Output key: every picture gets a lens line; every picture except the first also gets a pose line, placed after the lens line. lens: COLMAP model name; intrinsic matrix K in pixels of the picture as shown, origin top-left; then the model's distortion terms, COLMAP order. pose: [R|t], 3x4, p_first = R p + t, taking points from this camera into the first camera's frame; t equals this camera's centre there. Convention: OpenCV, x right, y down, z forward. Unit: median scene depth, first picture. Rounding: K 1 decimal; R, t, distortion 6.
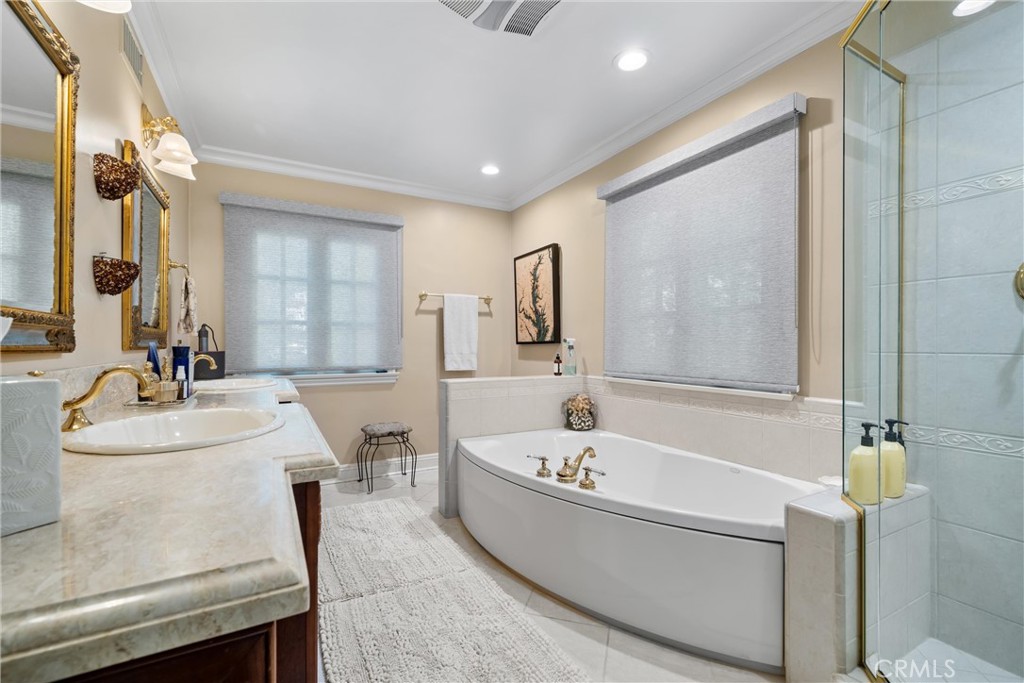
lens RADIAL K [[436.7, 0, 513.4], [0, 436.7, 338.8], [0, 0, 1]] dist [-0.001635, -0.000089]
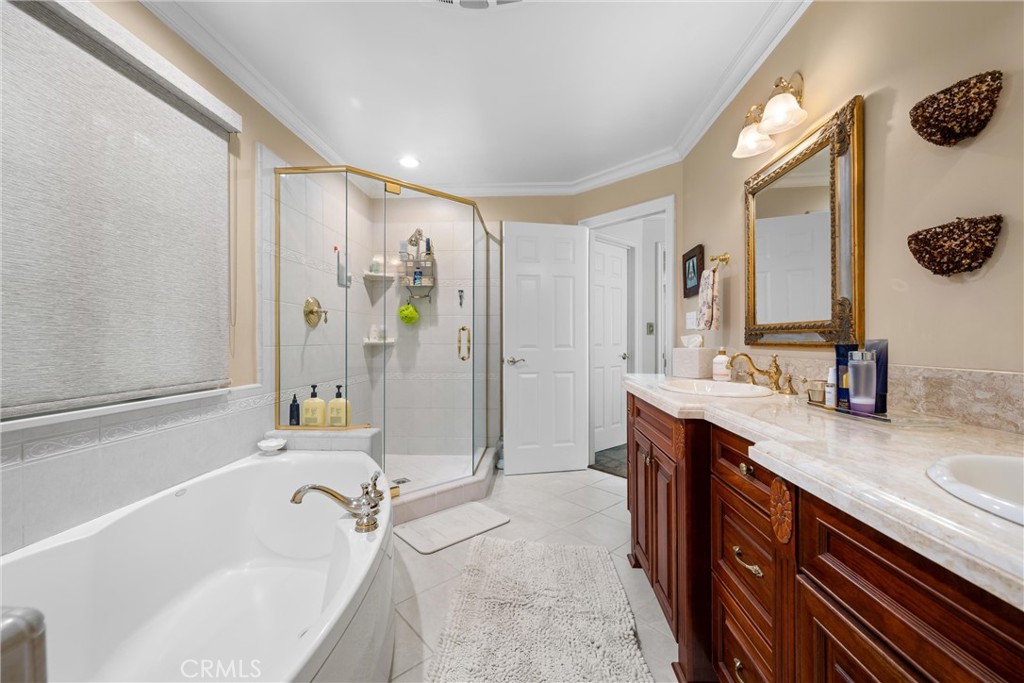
lens RADIAL K [[436.7, 0, 513.2], [0, 436.7, 343.9], [0, 0, 1]] dist [-0.001635, -0.000089]
pose [[-0.840052, 0.005042, 0.542483, -0.491543], [0.003224, 0.999986, -0.004301, 0.024866], [-0.542496, -0.001864, -0.840056, 1.397148]]
